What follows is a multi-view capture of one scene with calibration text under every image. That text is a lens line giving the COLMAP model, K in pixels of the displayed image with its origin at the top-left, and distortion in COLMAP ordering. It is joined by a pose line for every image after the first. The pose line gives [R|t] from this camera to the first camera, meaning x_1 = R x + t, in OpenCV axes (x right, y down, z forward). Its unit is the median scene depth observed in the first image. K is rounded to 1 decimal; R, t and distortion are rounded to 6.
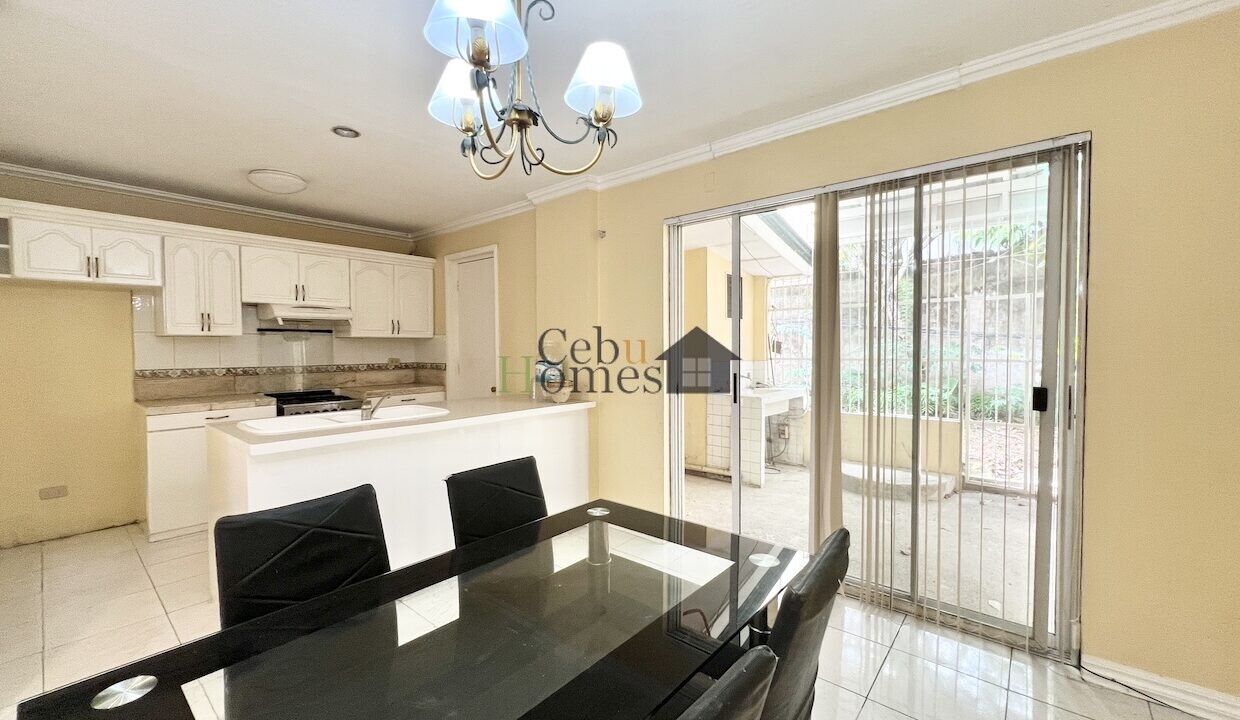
lens RADIAL K [[497.2, 0, 620.0], [0, 497.2, 360.0], [0, 0, 1]] dist [-0.001782, 0.000555]
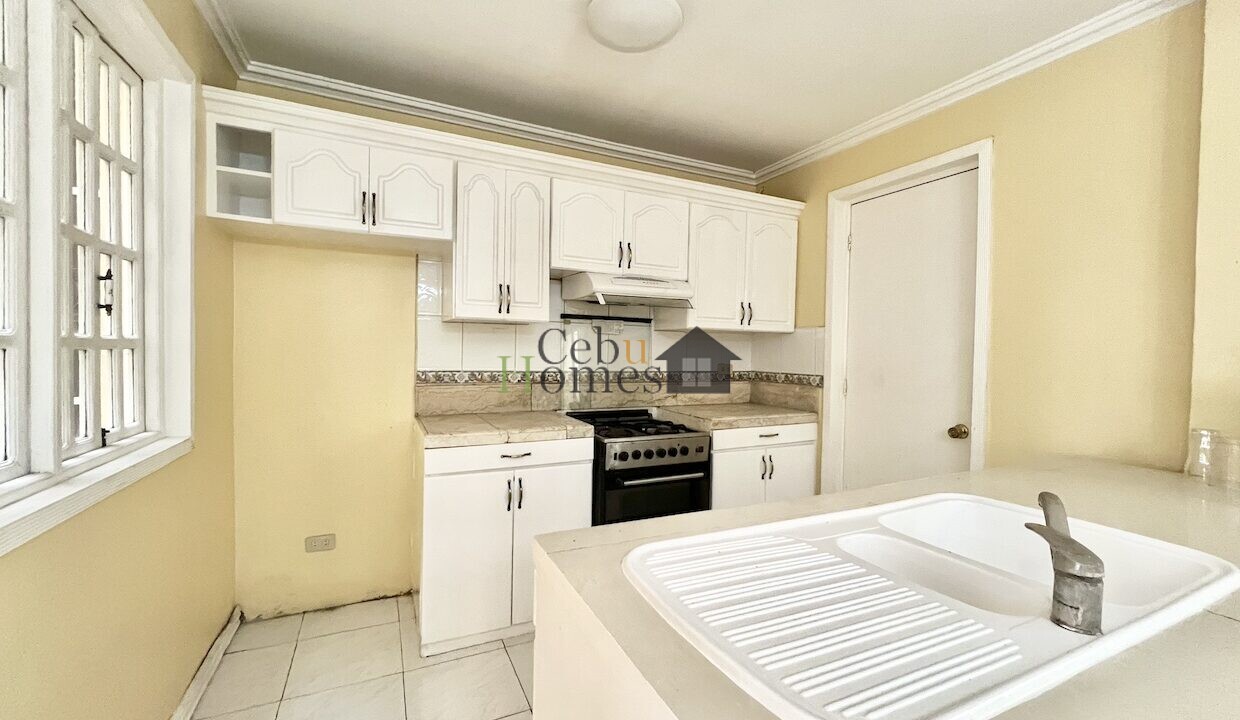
lens RADIAL K [[503.8, 0, 620.0], [0, 503.8, 360.0], [0, 0, 1]] dist [-0.002016, 0.000122]
pose [[0.913028, 0.030353, -0.406766, -0.436493], [-0.034974, 0.999381, -0.003927, -0.001588], [0.406395, 0.017812, 0.913524, 0.476214]]
